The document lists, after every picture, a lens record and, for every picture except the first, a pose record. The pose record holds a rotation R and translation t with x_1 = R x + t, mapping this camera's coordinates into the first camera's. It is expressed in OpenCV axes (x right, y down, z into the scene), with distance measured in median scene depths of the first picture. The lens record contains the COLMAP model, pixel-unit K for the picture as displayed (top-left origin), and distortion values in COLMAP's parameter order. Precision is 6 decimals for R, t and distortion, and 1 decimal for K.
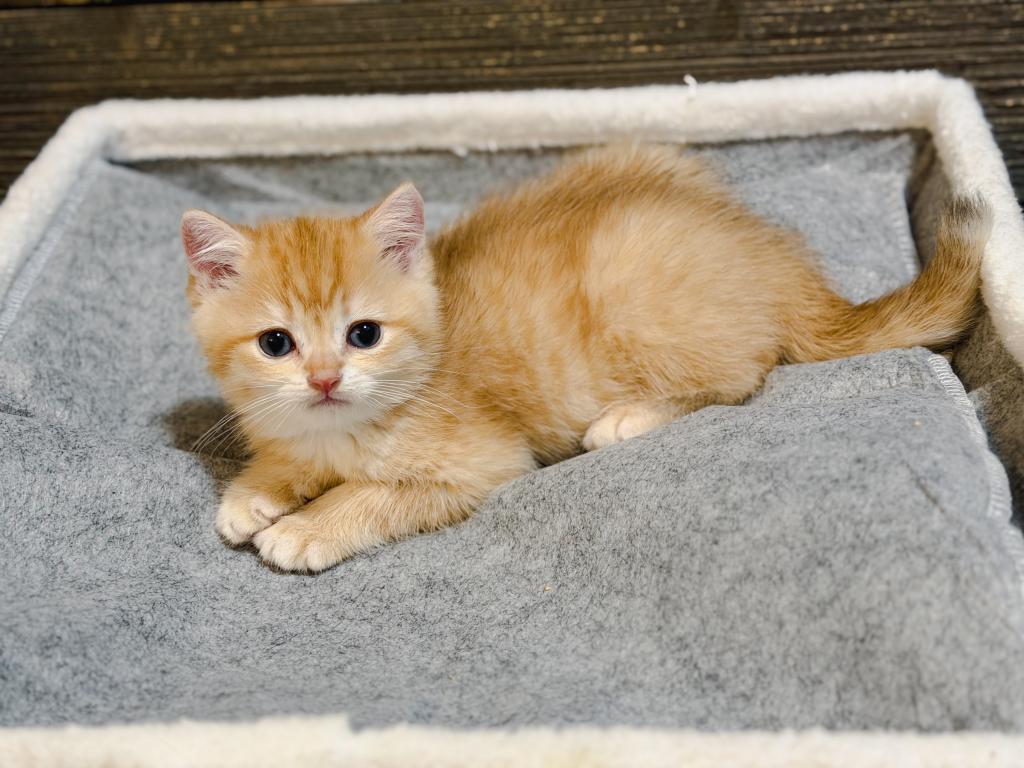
lens RADIAL K [[1296.7, 0, 512.0], [0, 1296.7, 384.0], [0, 0, 1]] dist [0.143315, -0.291547]
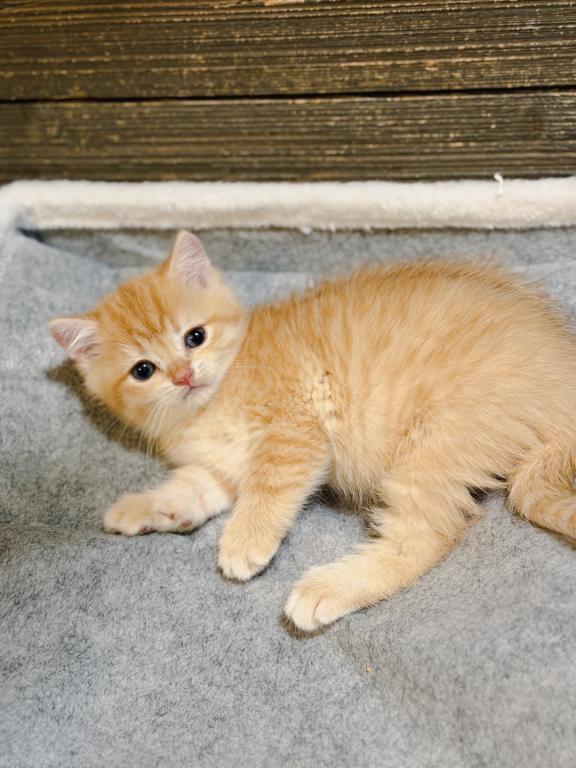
lens RADIAL K [[972.5, 0, 307.3], [0, 972.5, 382.4], [0, 0, 1]] dist [0.143315, -0.291547]
pose [[0.999244, 0.009652, -0.037662, -0.002688], [-0.003012, 0.985002, 0.172519, -0.203544], [0.038763, -0.172275, 0.984286, 0.084072]]
